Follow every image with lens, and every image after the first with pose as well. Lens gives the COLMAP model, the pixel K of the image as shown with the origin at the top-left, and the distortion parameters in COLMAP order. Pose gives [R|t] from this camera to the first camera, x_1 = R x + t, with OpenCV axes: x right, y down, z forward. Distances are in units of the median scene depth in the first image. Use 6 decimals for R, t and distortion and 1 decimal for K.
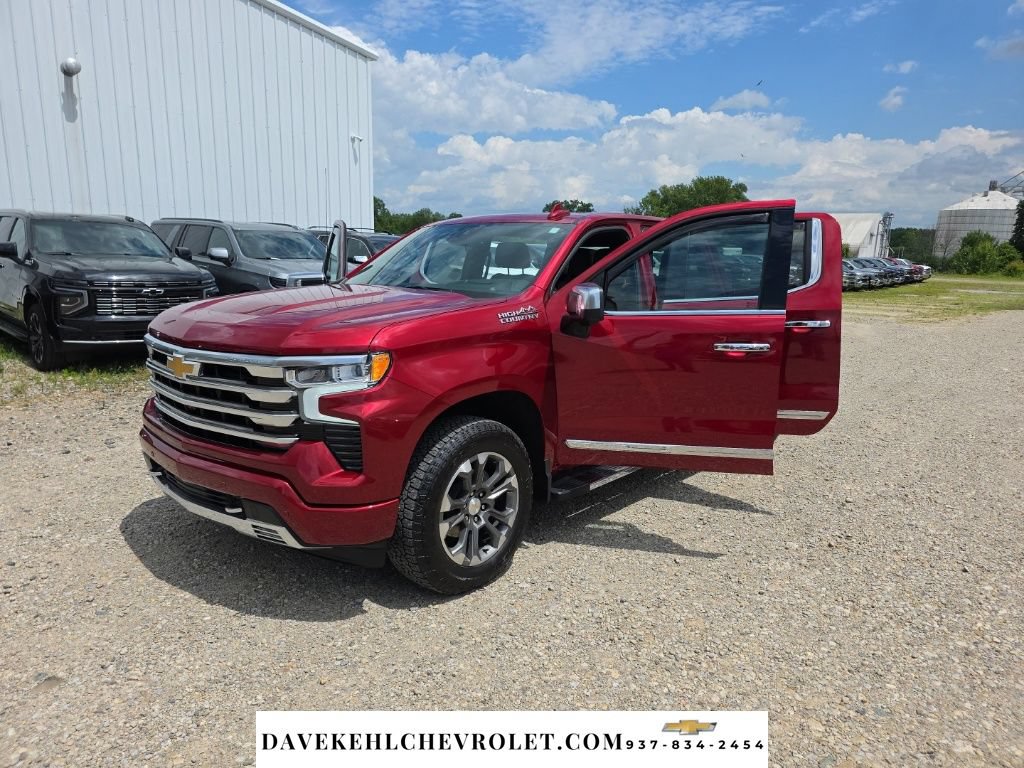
lens RADIAL K [[683.5, 0, 512.8], [0, 683.5, 410.8], [0, 0, 1]] dist [0.047287, -0.041165]
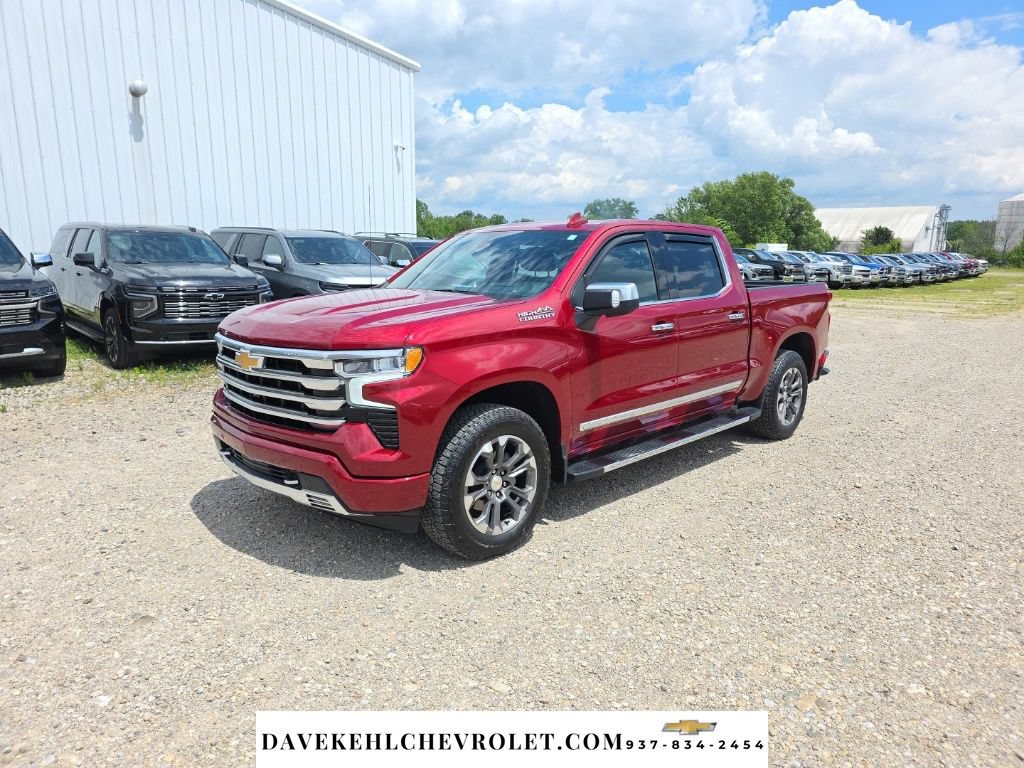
lens RADIAL K [[683.5, 0, 512.8], [0, 683.5, 410.8], [0, 0, 1]] dist [0.047287, -0.041165]
pose [[0.998045, 0.000172, -0.062504, 0.040103], [-0.000154, 1.000000, 0.000284, 0.018749], [0.062504, -0.000274, 0.998045, -0.129035]]
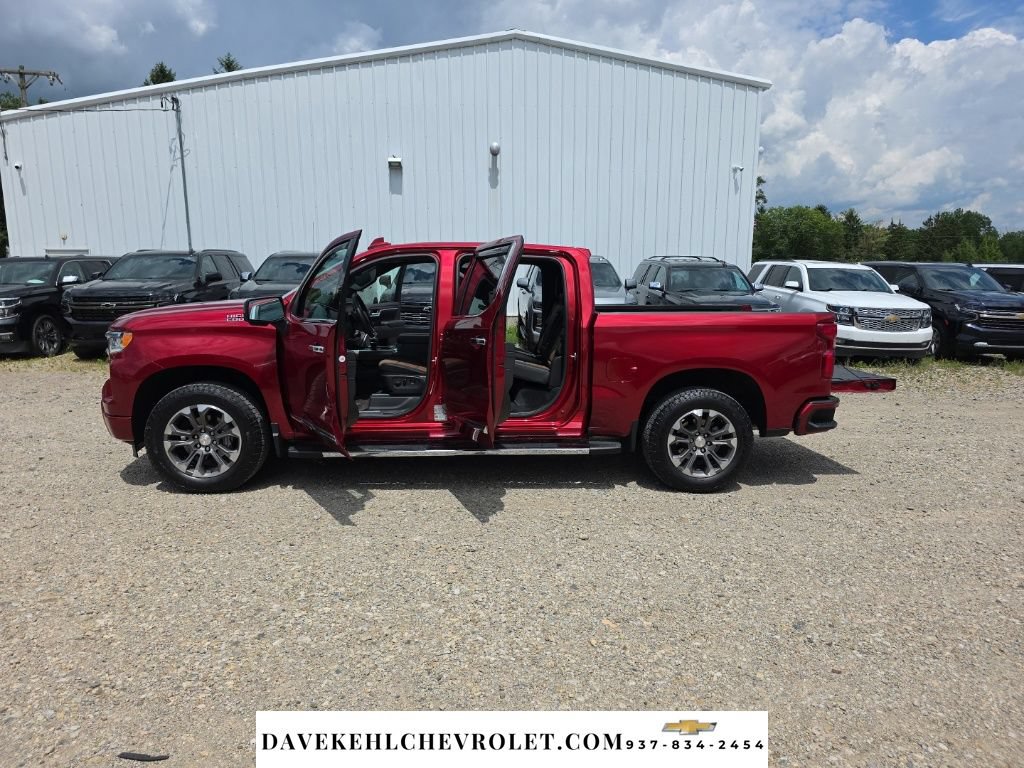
lens RADIAL K [[705.5, 0, 560.8], [0, 705.5, 429.0], [0, 0, 1]] dist [-0.001046, 0.000758]
pose [[0.697761, 0.133284, -0.703822, 1.545171], [-0.149073, 0.988044, 0.039318, -0.062201], [0.700648, 0.077486, 0.709287, 0.418299]]
